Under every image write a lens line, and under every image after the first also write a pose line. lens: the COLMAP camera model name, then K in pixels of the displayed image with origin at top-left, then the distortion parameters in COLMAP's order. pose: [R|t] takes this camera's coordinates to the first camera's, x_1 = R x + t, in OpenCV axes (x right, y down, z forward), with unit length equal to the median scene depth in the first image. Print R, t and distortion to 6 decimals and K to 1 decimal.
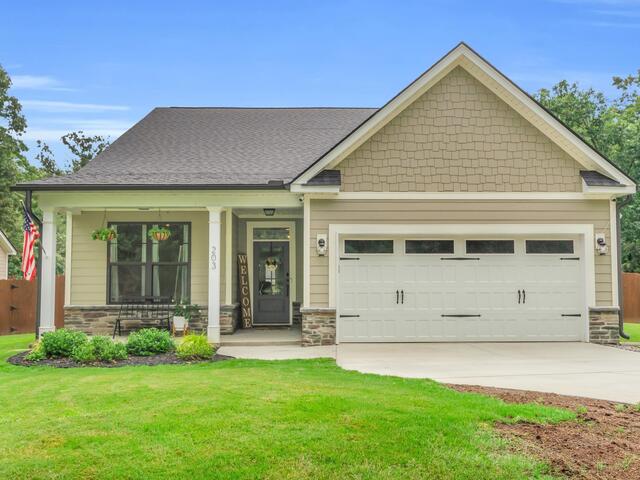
lens RADIAL K [[572.7, 0, 320.6], [0, 572.7, 236.0], [0, 0, 1]] dist [0.002065, -0.003939]
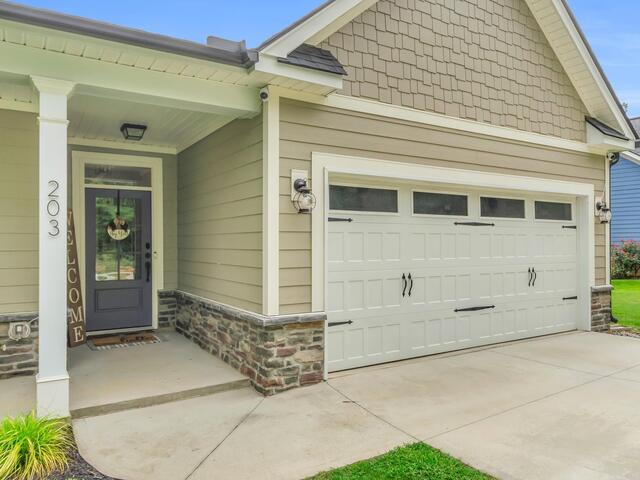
lens RADIAL K [[470.2, 0, 319.7], [0, 470.2, 237.2], [0, 0, 1]] dist [0.005687, -0.001191]
pose [[0.866936, 0.006966, 0.498372, -0.188569], [-0.036670, 0.998084, 0.049838, 0.034627], [-0.497069, -0.061481, 0.865530, 0.616224]]
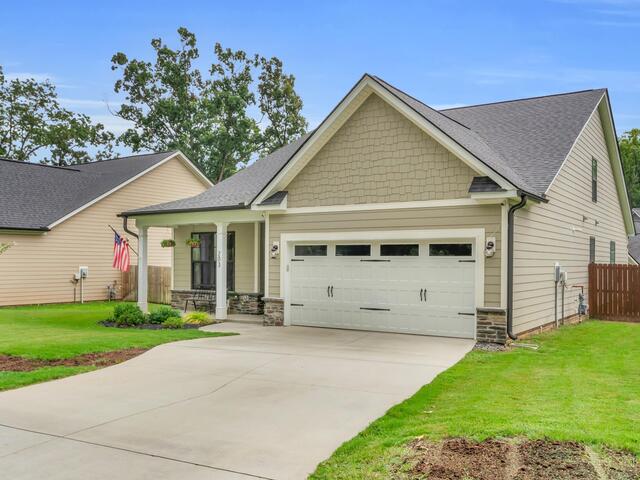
lens RADIAL K [[614.3, 0, 320.2], [0, 614.3, 246.8], [0, 0, 1]] dist [0.005326, 0.000000]
pose [[0.819114, -0.007020, -0.573588, 0.874602], [0.036979, 0.998491, 0.040587, -0.043532], [0.572438, -0.054456, 0.818138, -0.086851]]
